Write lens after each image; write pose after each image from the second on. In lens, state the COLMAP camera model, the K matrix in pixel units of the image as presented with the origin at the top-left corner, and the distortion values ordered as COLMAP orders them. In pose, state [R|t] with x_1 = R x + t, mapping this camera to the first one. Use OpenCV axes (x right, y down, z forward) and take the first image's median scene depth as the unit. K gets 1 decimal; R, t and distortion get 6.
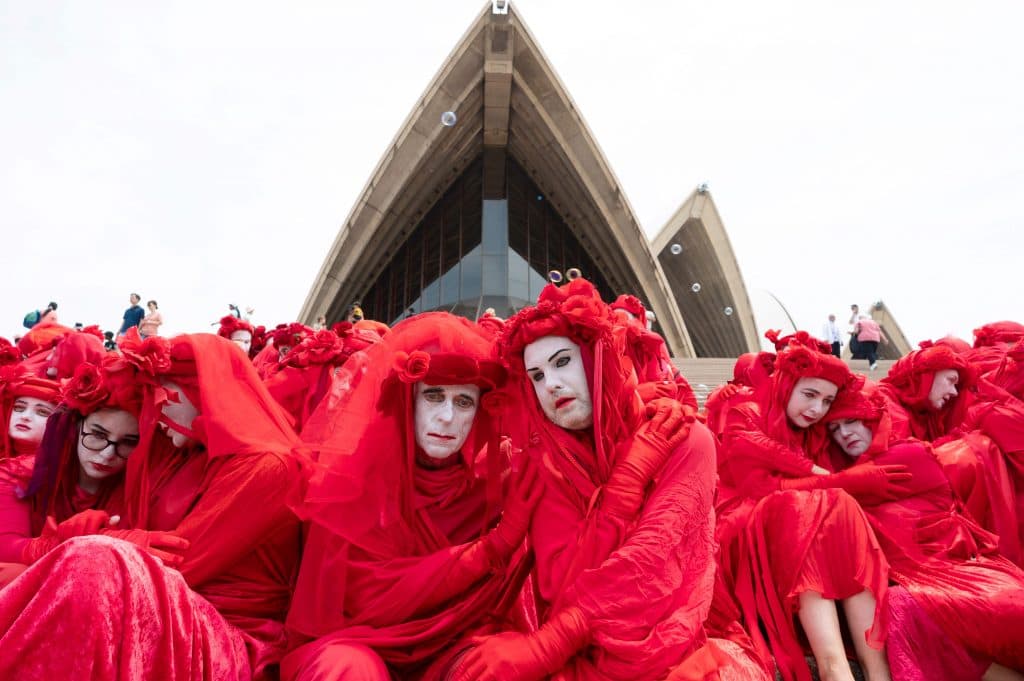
lens RADIAL K [[672.4, 0, 517.9], [0, 672.4, 341.3], [0, 0, 1]] dist [-0.003669, 0.000060]
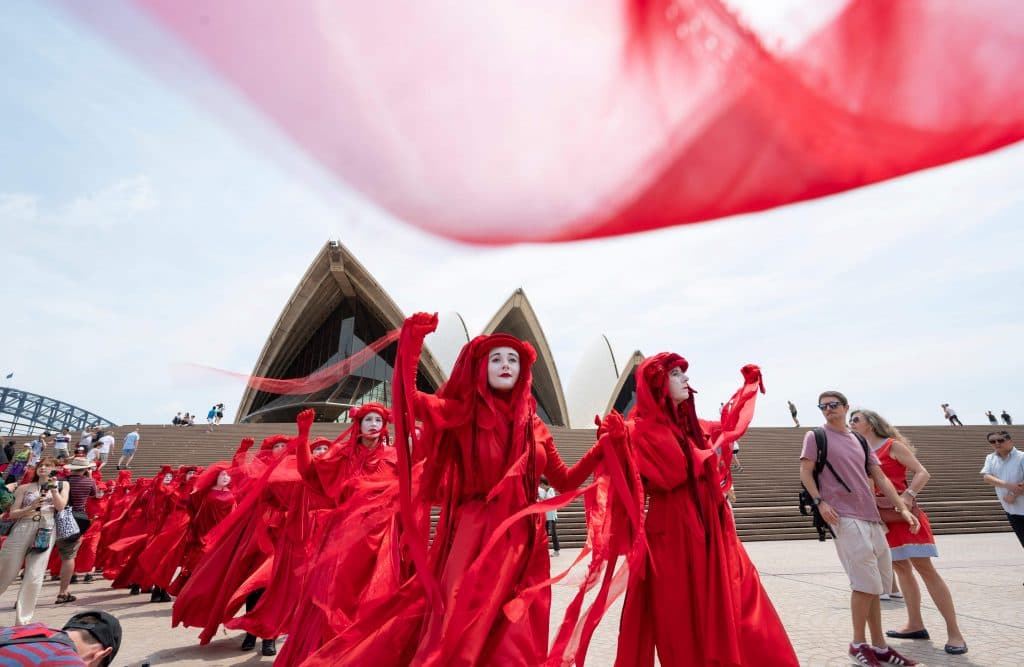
lens RADIAL K [[464.1, 0, 512.0], [0, 464.1, 333.5], [0, 0, 1]] dist [-0.000860, -0.000124]
pose [[0.998672, -0.001342, 0.051495, 0.385456], [0.003794, 0.998862, -0.047544, -0.117585], [-0.051373, 0.047676, 0.997541, -0.403428]]
